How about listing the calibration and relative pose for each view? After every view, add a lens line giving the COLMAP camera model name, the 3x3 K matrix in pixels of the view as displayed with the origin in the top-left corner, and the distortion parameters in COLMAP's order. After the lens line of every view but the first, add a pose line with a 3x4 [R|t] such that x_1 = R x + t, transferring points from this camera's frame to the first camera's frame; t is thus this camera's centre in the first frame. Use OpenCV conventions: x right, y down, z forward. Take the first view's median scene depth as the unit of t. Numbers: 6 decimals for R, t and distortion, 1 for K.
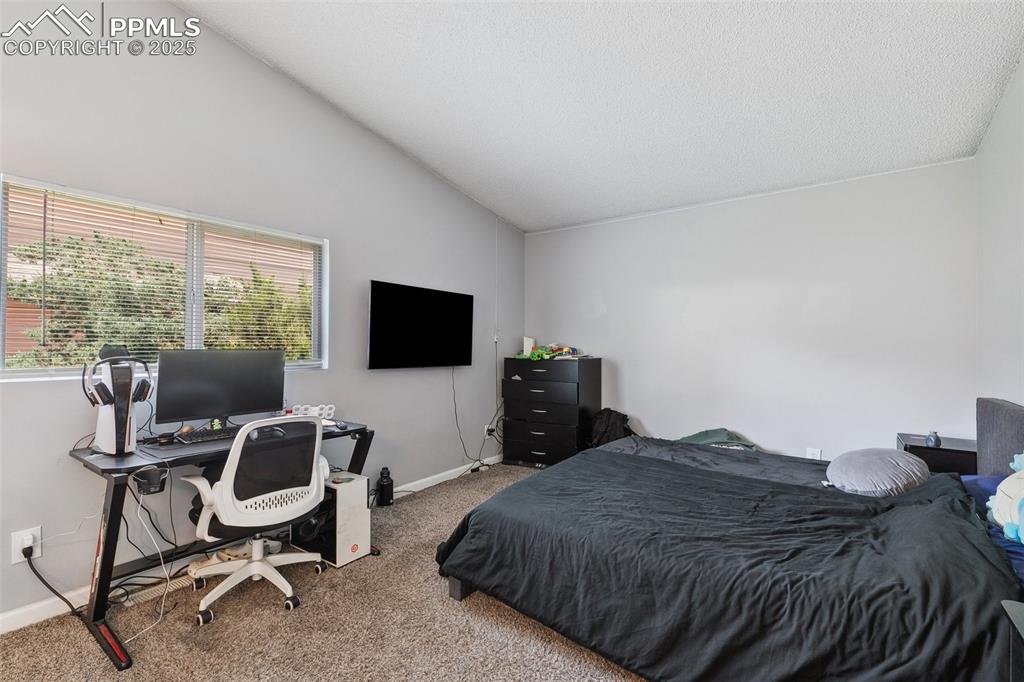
lens RADIAL K [[462.3, 0, 494.4], [0, 462.3, 340.4], [0, 0, 1]] dist [0.005756, -0.000631]
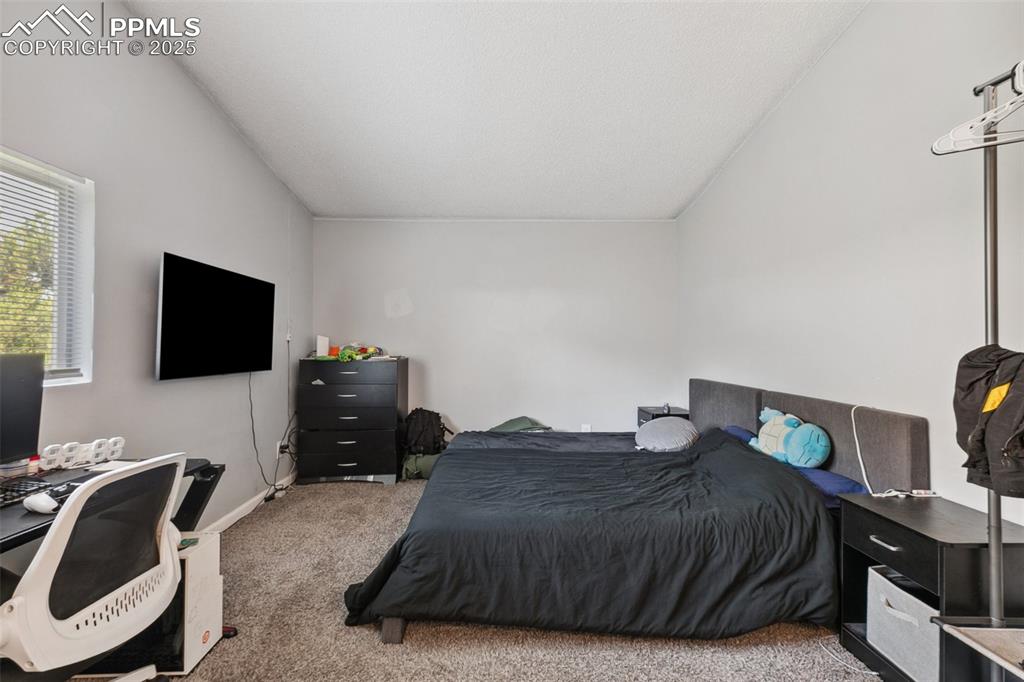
lens RADIAL K [[462.3, 0, 510.5], [0, 462.3, 340.7], [0, 0, 1]] dist [0.005756, -0.000631]
pose [[0.784869, 0.003957, 0.619650, -0.428835], [-0.005480, 0.999985, 0.000555, -0.000158], [-0.619638, -0.003831, 0.784878, 0.192440]]
